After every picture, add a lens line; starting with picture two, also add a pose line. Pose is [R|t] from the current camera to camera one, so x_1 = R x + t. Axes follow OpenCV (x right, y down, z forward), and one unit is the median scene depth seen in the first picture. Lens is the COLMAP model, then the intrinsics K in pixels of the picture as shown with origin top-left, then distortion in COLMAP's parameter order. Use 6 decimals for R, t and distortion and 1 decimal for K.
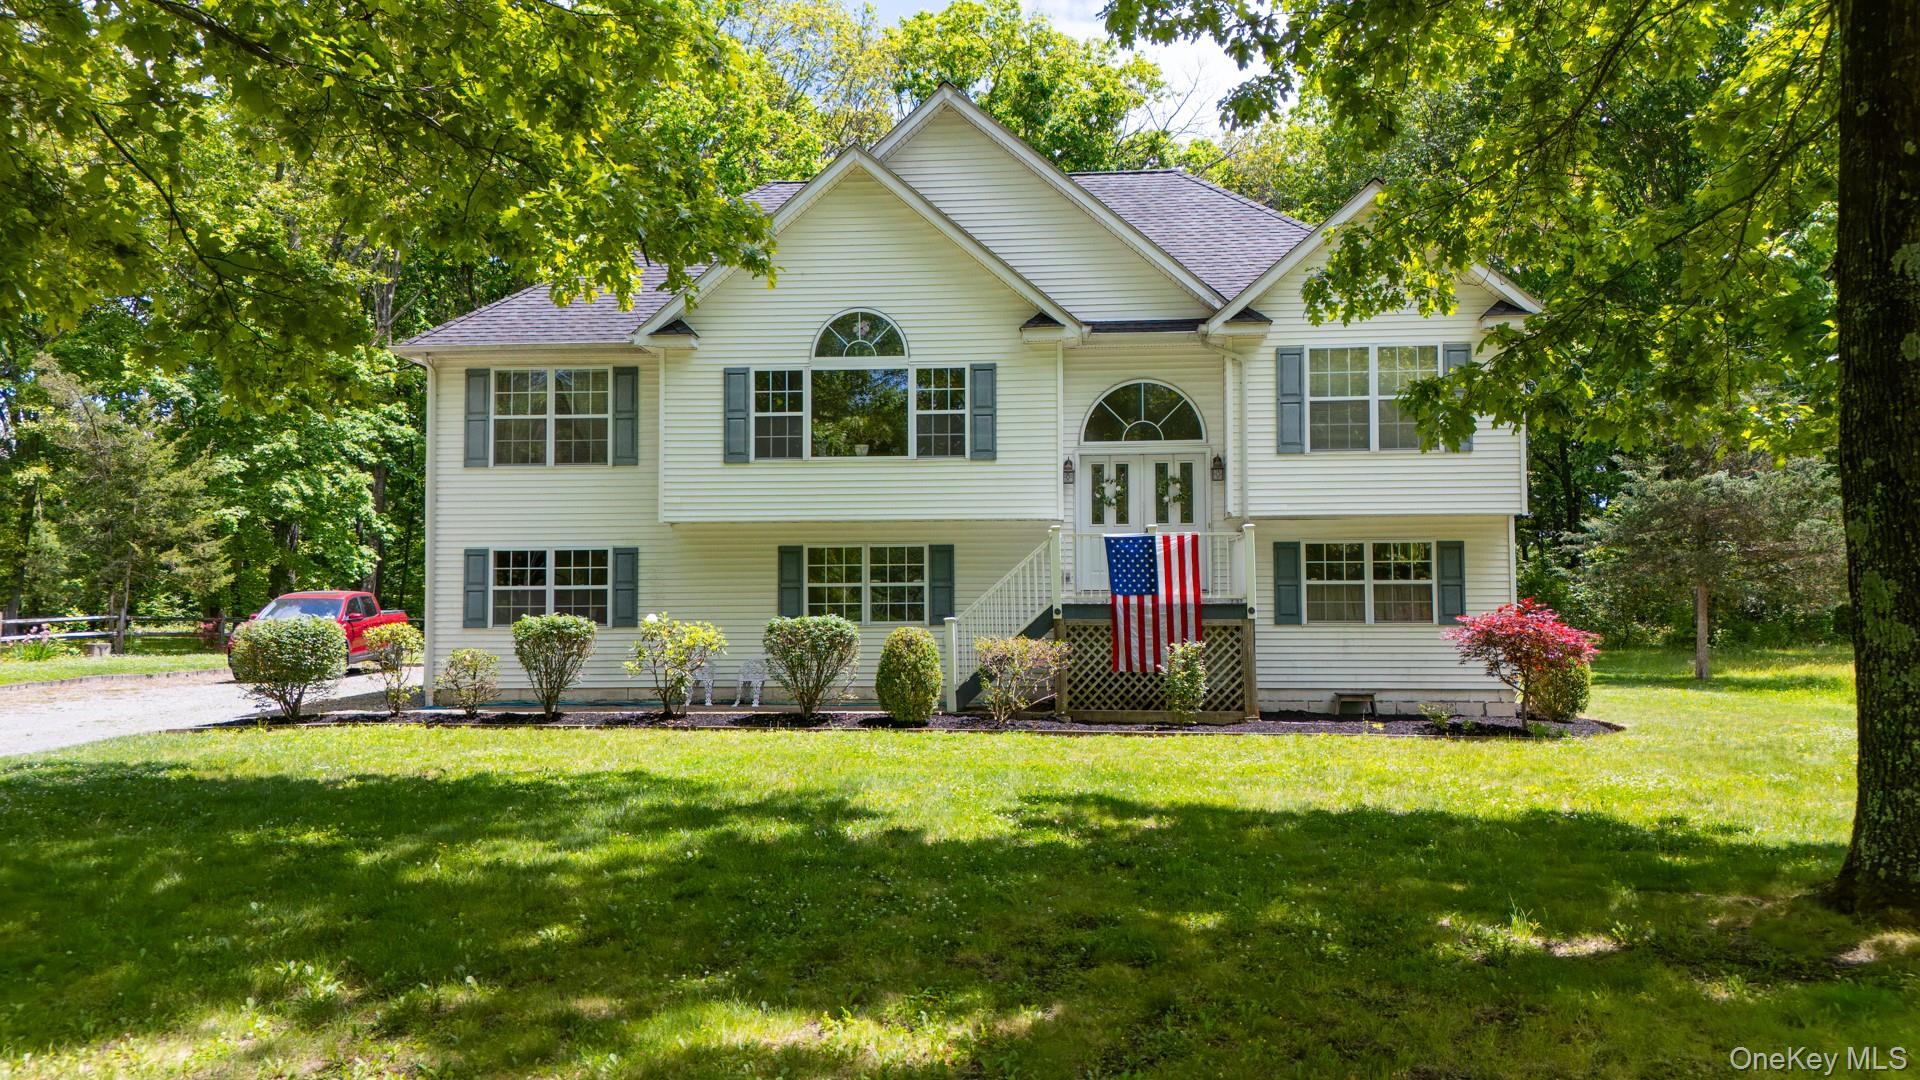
lens RADIAL K [[1404.7, 0, 960.0], [0, 1404.7, 540.0], [0, 0, 1]] dist [0.126250, -0.170806]
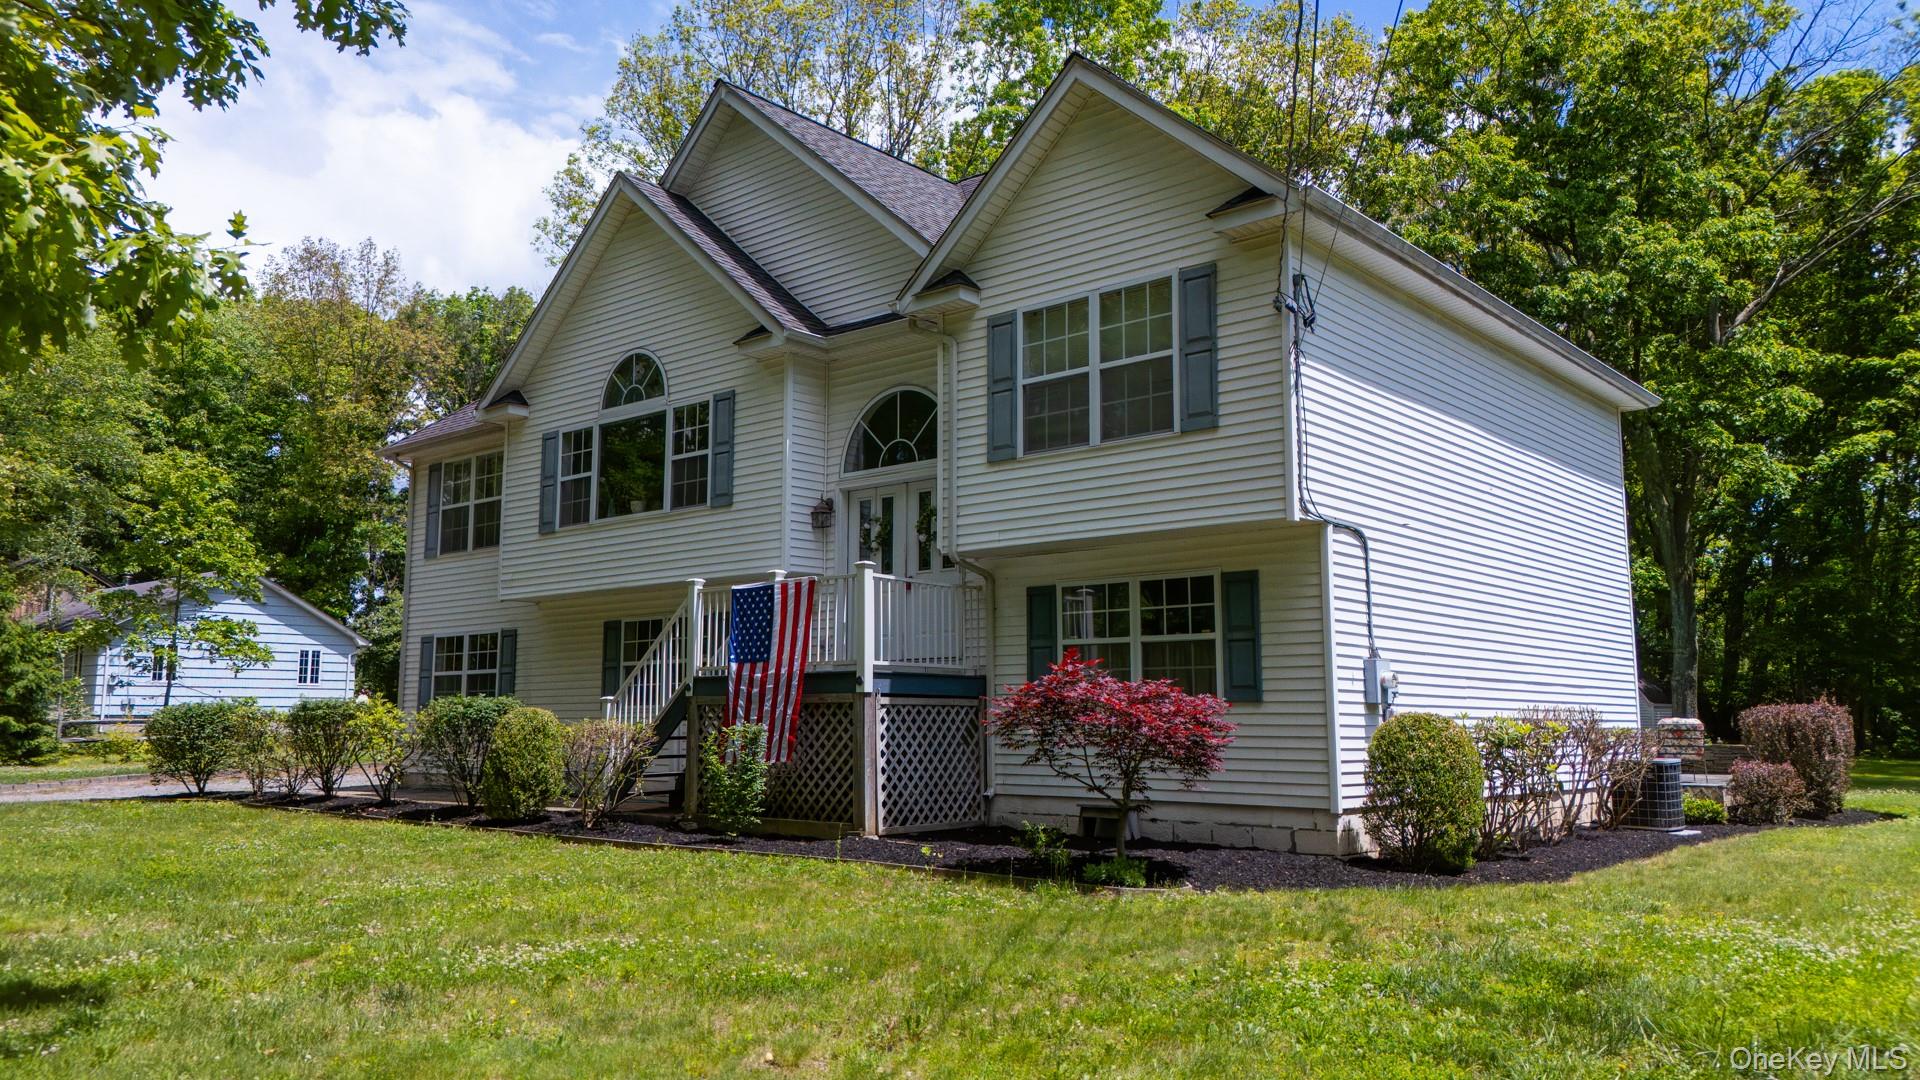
lens RADIAL K [[1404.7, 0, 960.0], [0, 1404.7, 540.0], [0, 0, 1]] dist [0.126250, -0.170806]
pose [[0.807249, -0.071788, -0.585829, 0.615083], [0.025906, 0.995928, -0.086345, 0.038235], [0.589643, 0.054525, 0.805822, 0.409436]]
